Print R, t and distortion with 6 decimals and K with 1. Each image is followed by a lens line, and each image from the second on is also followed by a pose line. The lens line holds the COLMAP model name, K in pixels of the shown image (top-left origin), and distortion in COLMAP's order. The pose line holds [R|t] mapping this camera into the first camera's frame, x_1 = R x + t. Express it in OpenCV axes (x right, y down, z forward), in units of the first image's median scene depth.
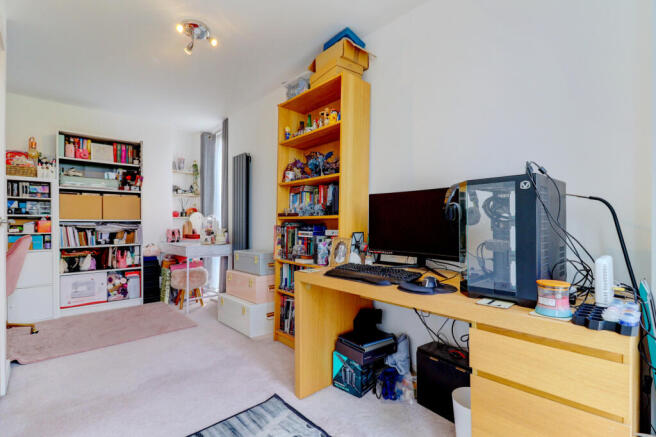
lens RADIAL K [[309.4, 0, 329.0], [0, 309.4, 217.3], [0, 0, 1]] dist [0.033211, -0.021887]
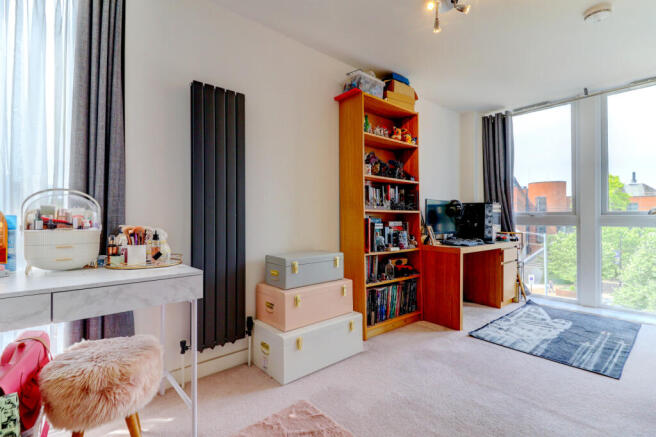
lens RADIAL K [[309.4, 0, 329.0], [0, 309.4, 217.3], [0, 0, 1]] dist [0.033211, -0.021887]
pose [[0.040383, 0.030200, 0.998728, -1.239641], [-0.004770, 0.999538, -0.030032, 0.059706], [-0.999173, -0.003551, 0.040508, 1.192029]]
